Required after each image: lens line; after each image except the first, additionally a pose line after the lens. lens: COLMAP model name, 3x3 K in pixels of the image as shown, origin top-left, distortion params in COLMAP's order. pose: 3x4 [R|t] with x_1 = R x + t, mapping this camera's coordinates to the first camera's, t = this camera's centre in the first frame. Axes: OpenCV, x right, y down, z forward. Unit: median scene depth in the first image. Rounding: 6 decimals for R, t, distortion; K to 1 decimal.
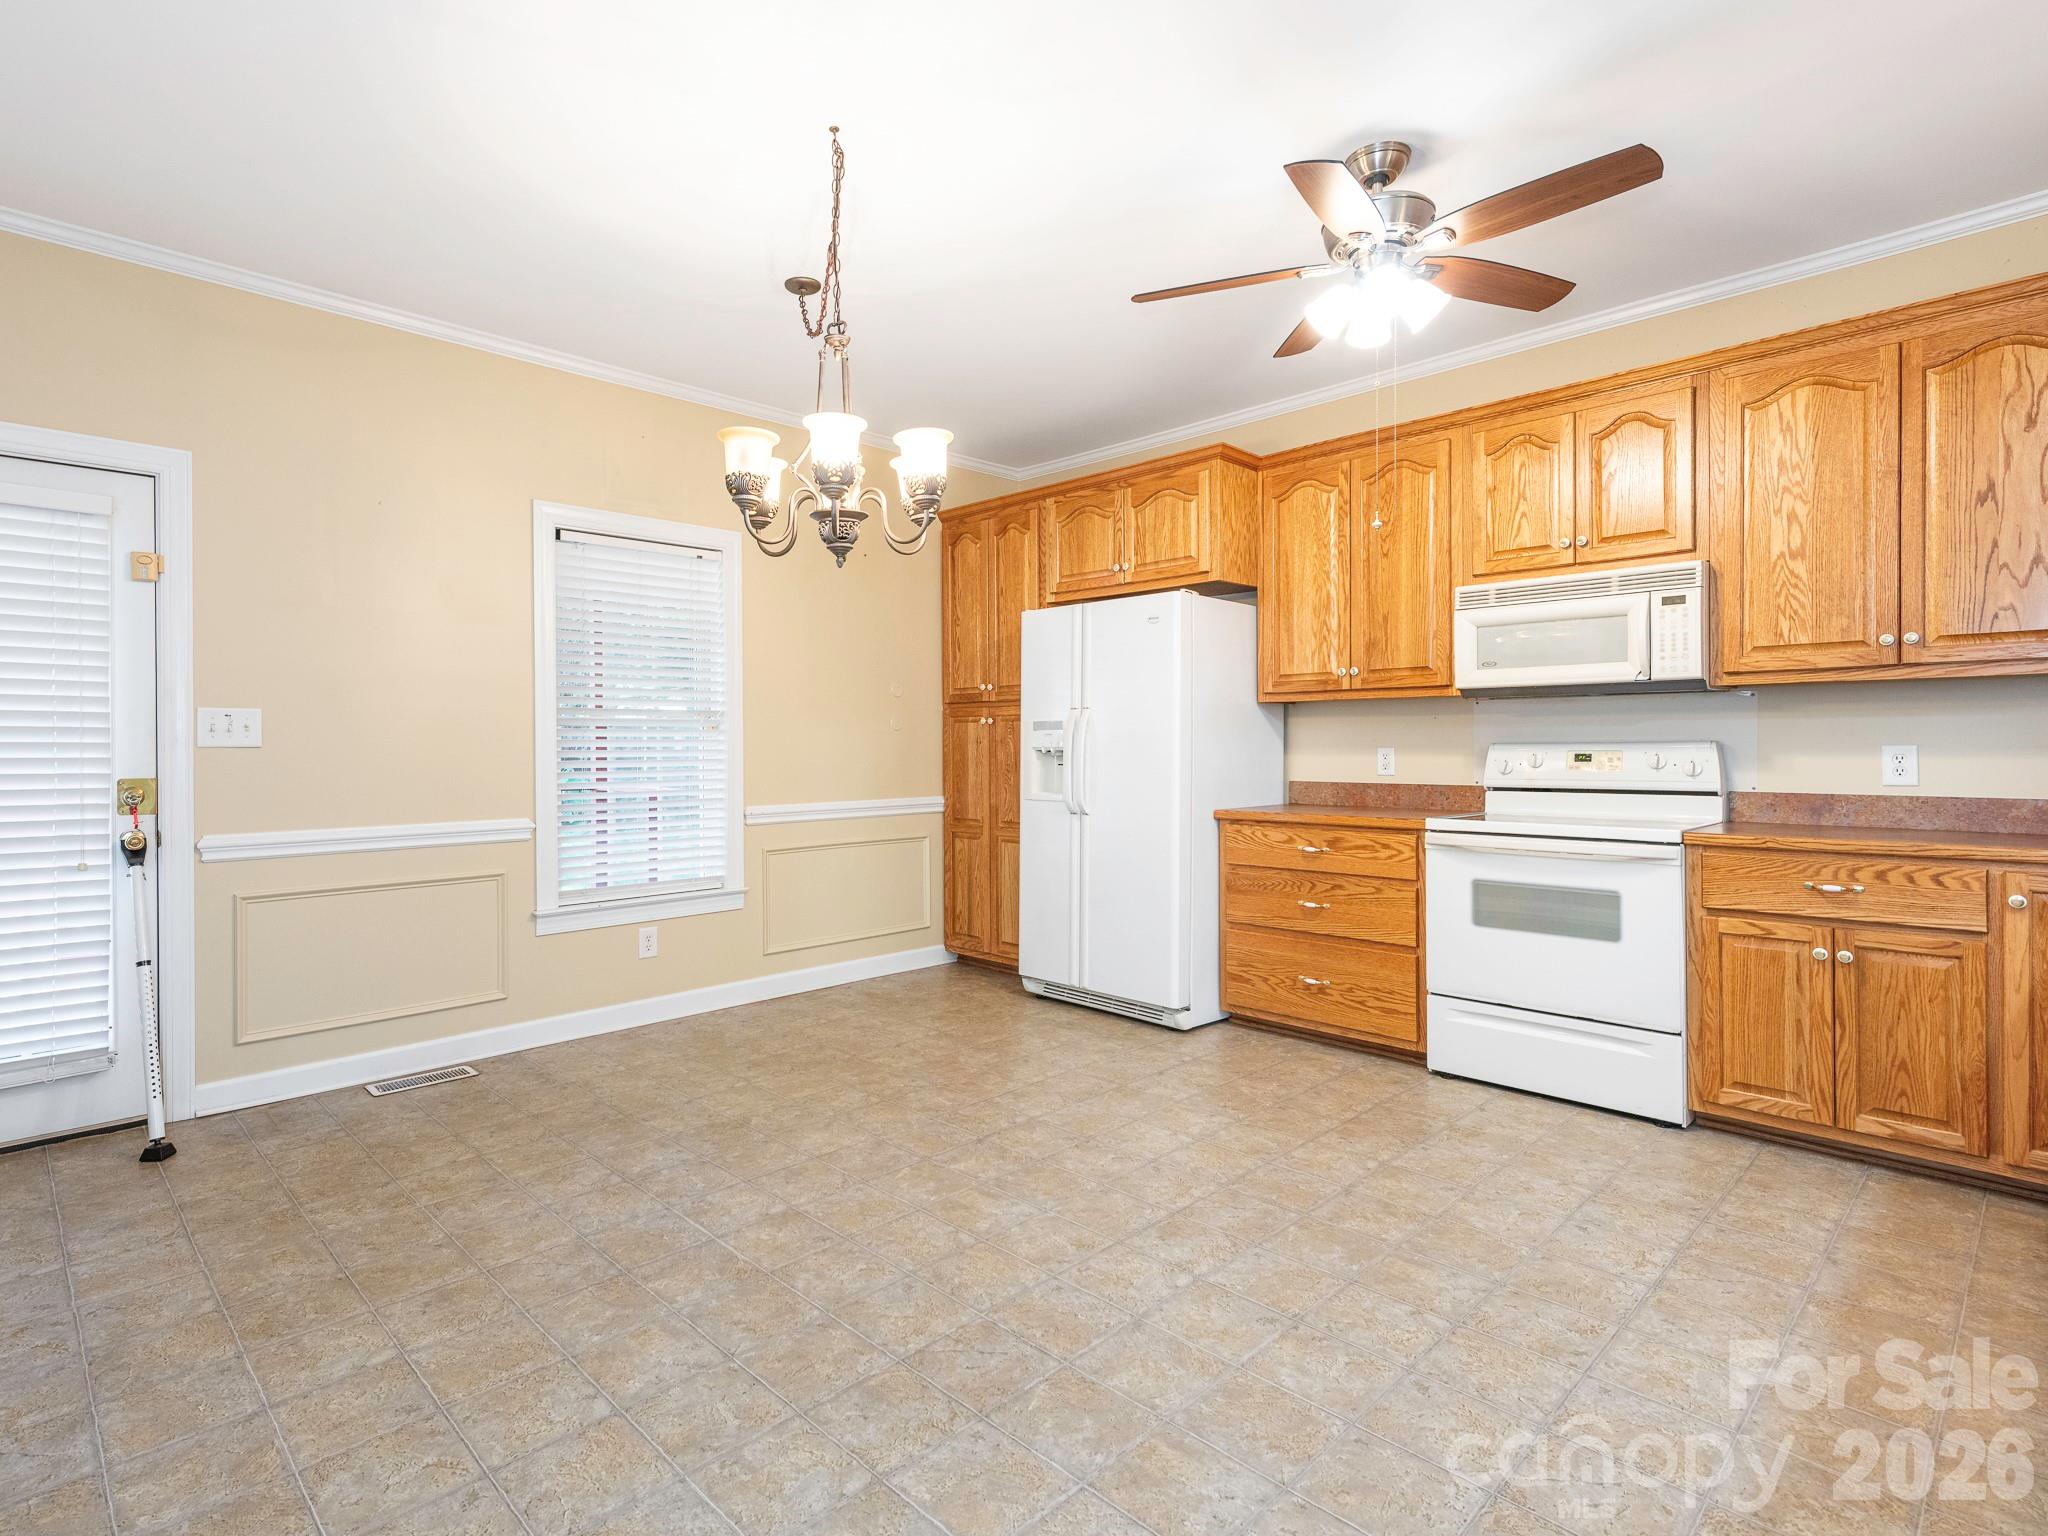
lens RADIAL K [[1031.9, 0, 1062.9], [0, 1031.9, 750.9], [0, 0, 1]] dist [0.025433, -0.016323]
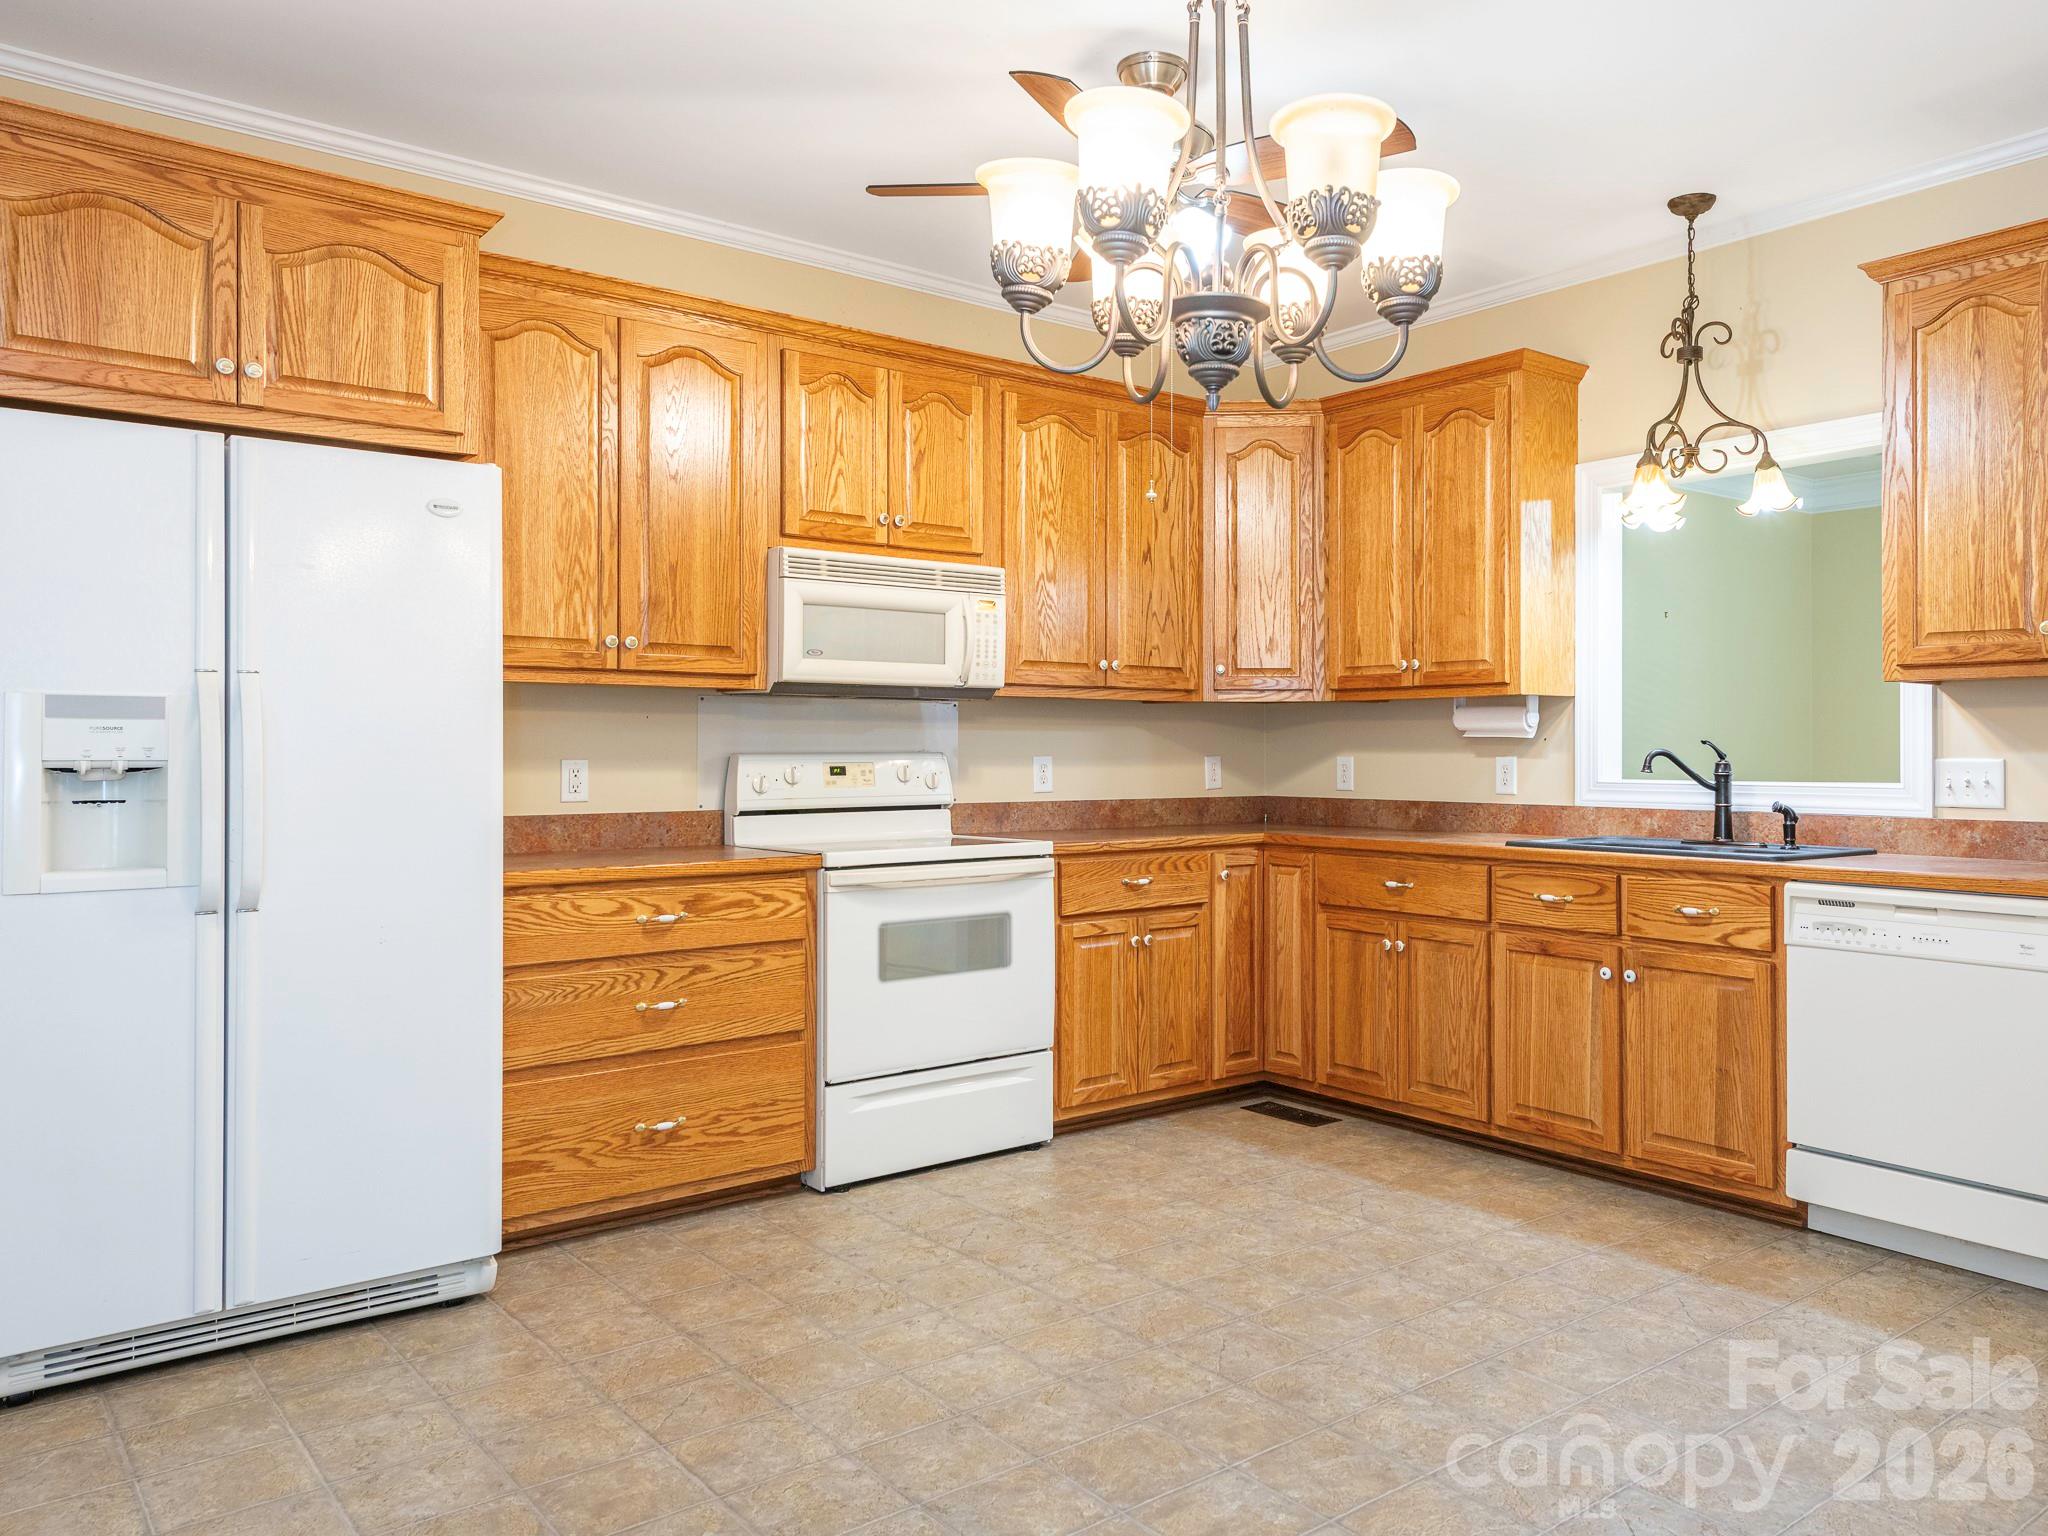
lens RADIAL K [[1457.0, 0, 1026.9], [0, 1457.0, 740.9], [0, 0, 1]] dist [0.025787, -0.002241]
pose [[0.148026, 0.013082, 0.988897, -0.663813], [0.006816, 0.999875, -0.014247, 0.000079], [-0.988960, 0.008849, 0.147919, 0.688478]]
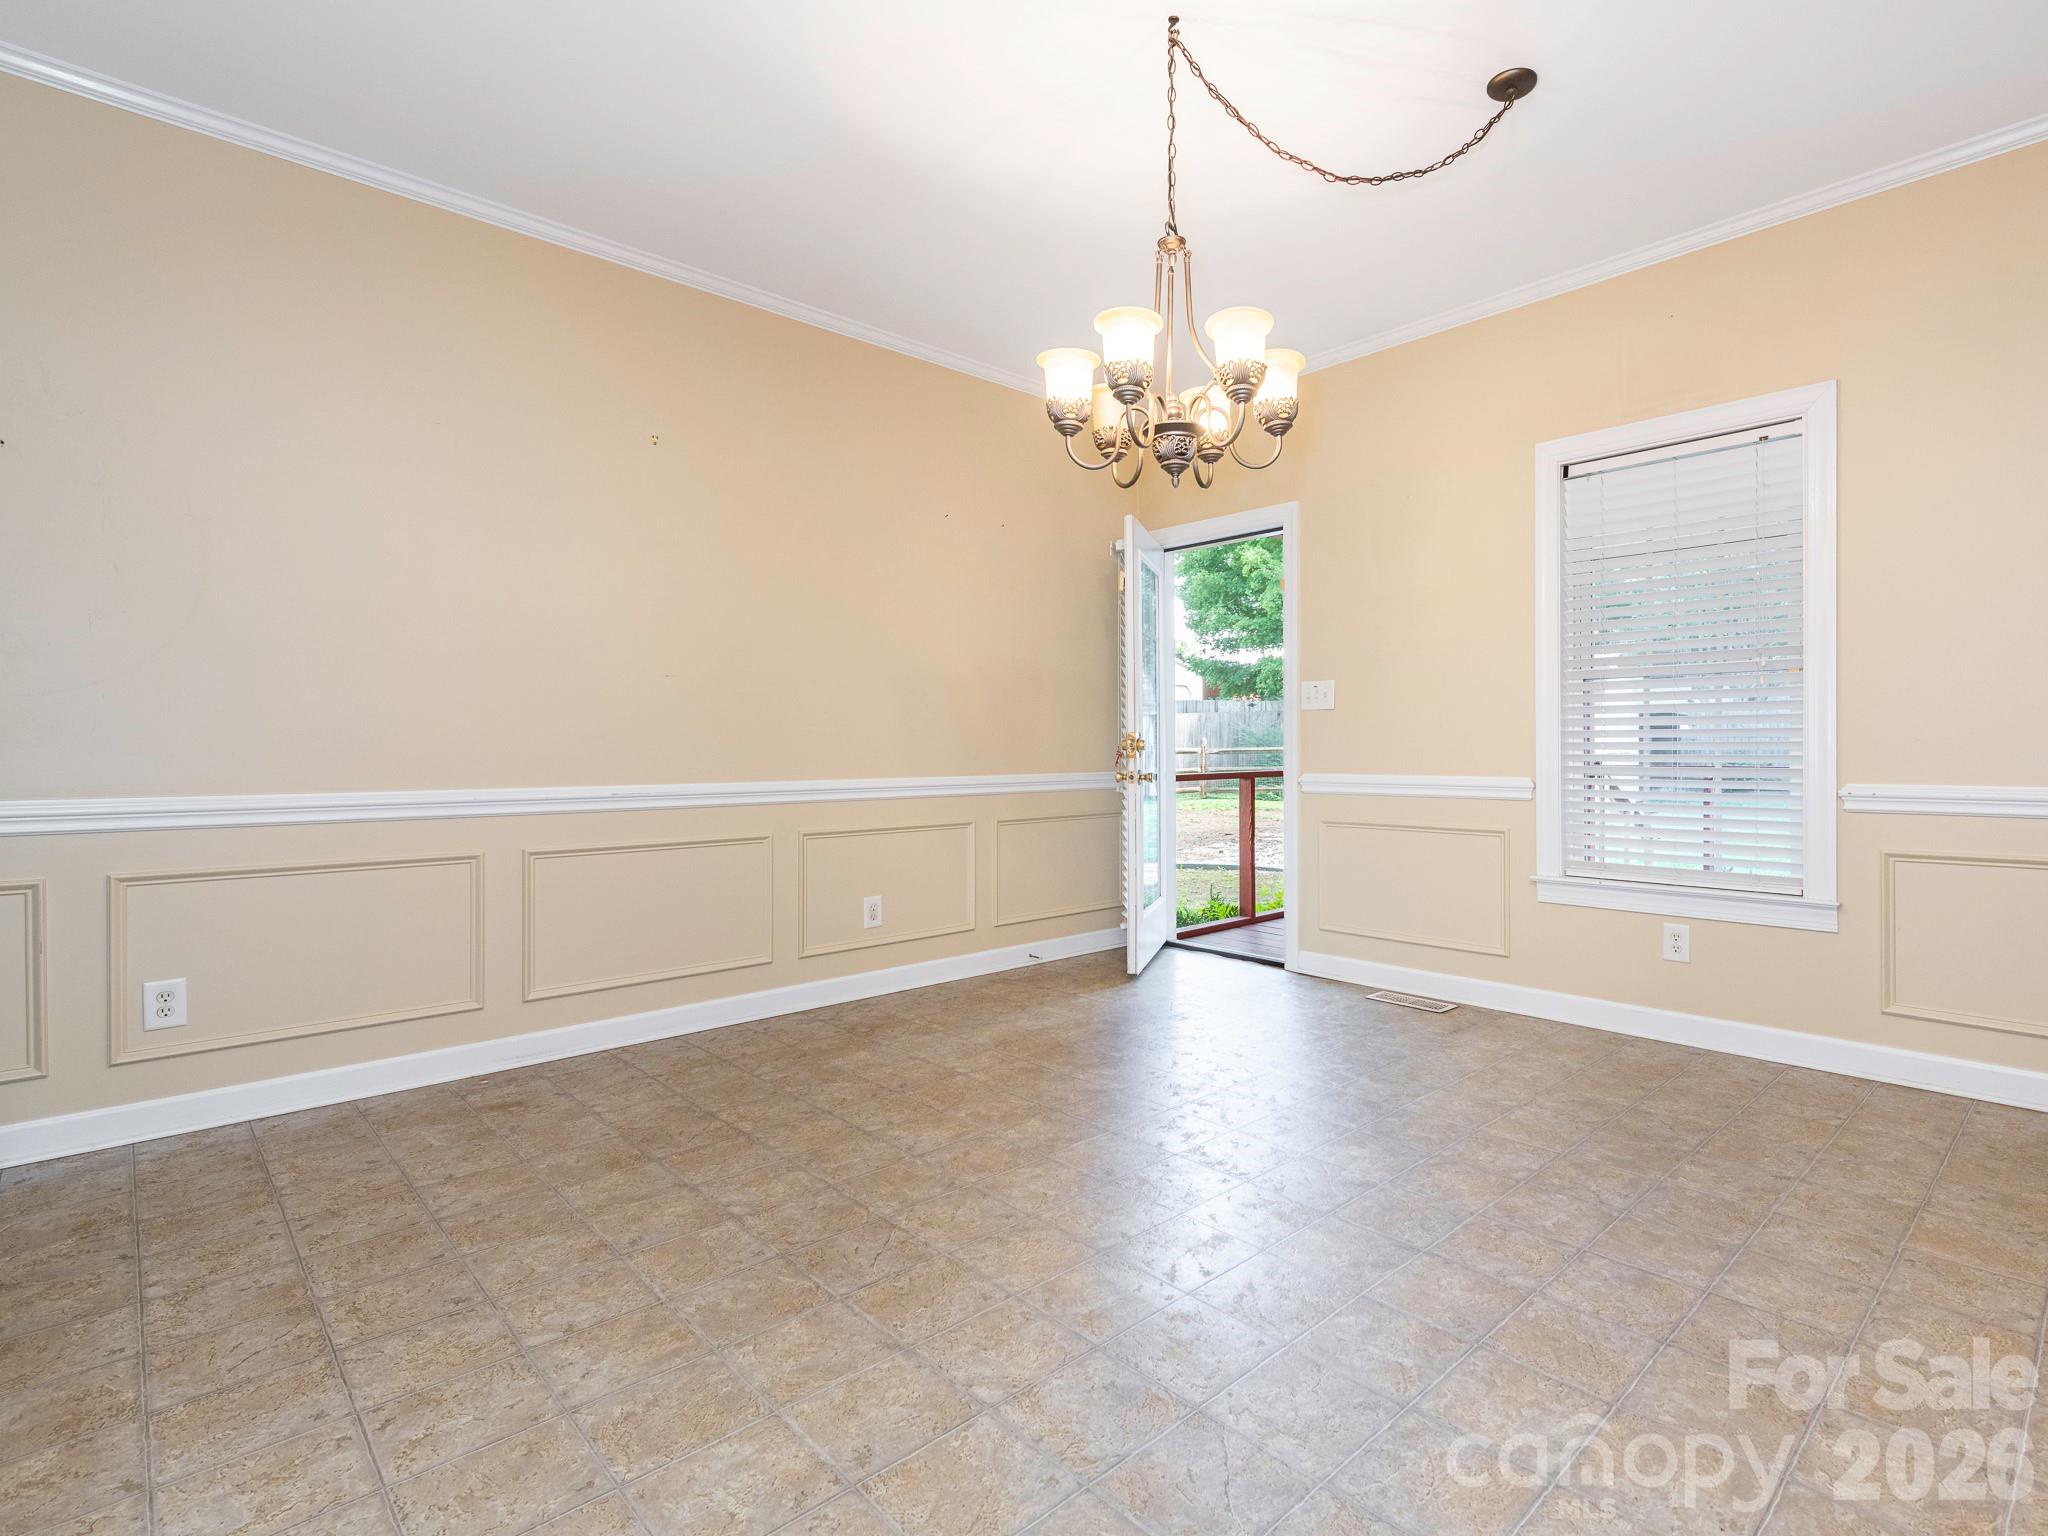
lens RADIAL K [[1031.9, 0, 1062.9], [0, 1031.9, 750.9], [0, 0, 1]] dist [0.025433, -0.016323]
pose [[-0.064521, 0.008423, -0.997881, 0.503232], [-0.001149, 0.999963, 0.008515, 0.034741], [0.997916, 0.001696, -0.064509, 0.666058]]
